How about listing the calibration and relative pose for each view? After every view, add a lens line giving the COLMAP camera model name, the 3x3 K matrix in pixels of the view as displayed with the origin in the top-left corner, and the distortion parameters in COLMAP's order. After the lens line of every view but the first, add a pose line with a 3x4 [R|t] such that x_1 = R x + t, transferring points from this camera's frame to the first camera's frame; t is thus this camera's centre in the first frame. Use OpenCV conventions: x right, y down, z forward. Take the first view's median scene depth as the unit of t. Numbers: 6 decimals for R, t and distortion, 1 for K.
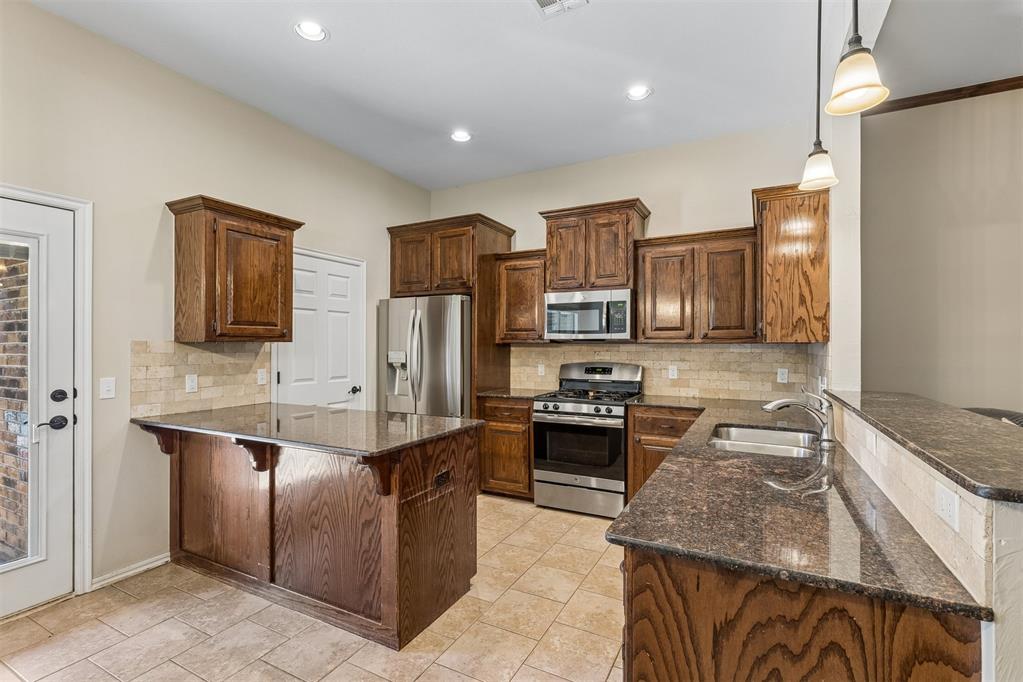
lens RADIAL K [[464.5, 0, 509.7], [0, 464.5, 343.7], [0, 0, 1]] dist [0.000829, -0.000112]
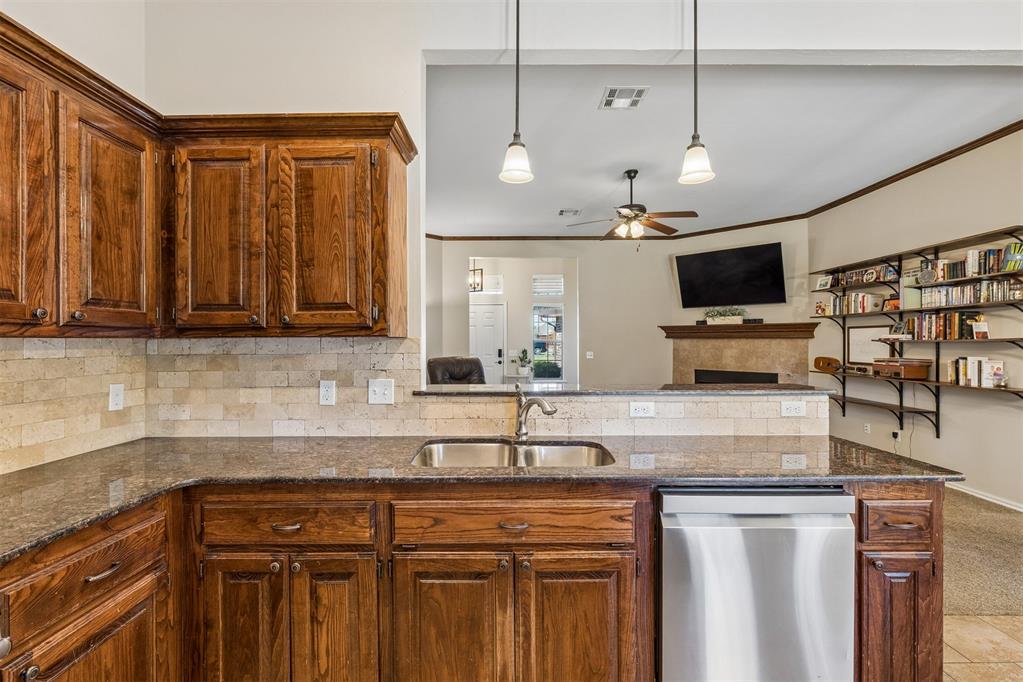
lens RADIAL K [[461.0, 0, 511.9], [0, 461.0, 342.2], [0, 0, 1]] dist [0.000669, -0.000142]
pose [[-0.461840, -0.002998, 0.886958, -0.108173], [0.000857, 0.999992, 0.003827, 0.002070], [-0.886963, 0.002527, -0.461833, 0.818682]]
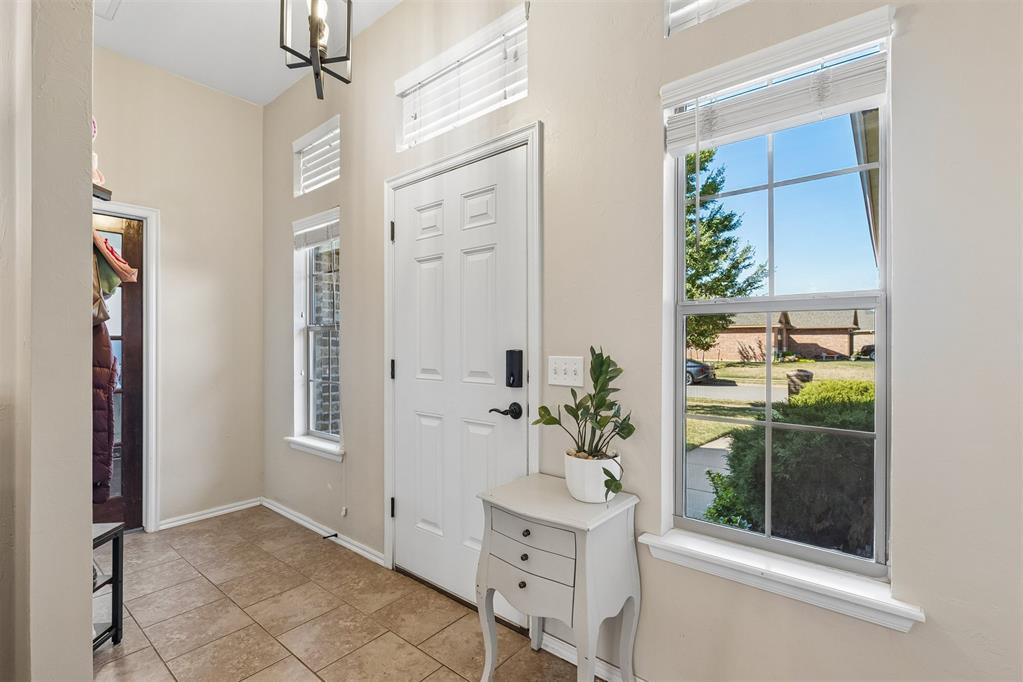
lens RADIAL K [[461.0, 0, 511.9], [0, 461.0, 342.2], [0, 0, 1]] dist [0.000669, -0.000142]
pose [[0.200762, 0.002843, 0.979636, 1.573165], [-0.001918, 0.999995, -0.002509, 0.040103], [-0.979638, -0.001375, 0.200767, -0.358872]]
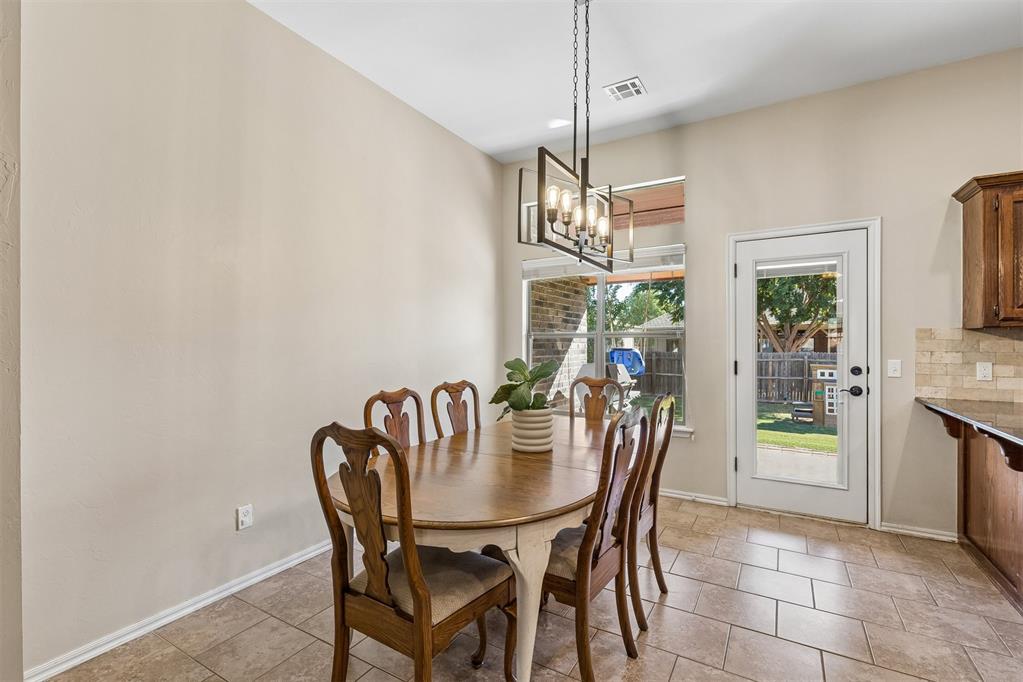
lens RADIAL K [[461.0, 0, 511.9], [0, 461.0, 342.2], [0, 0, 1]] dist [0.000669, -0.000142]
pose [[-0.045051, -0.001553, -0.998983, 0.259514], [0.002370, 0.999996, -0.001661, 0.019624], [0.998982, -0.002442, -0.045047, 0.050974]]
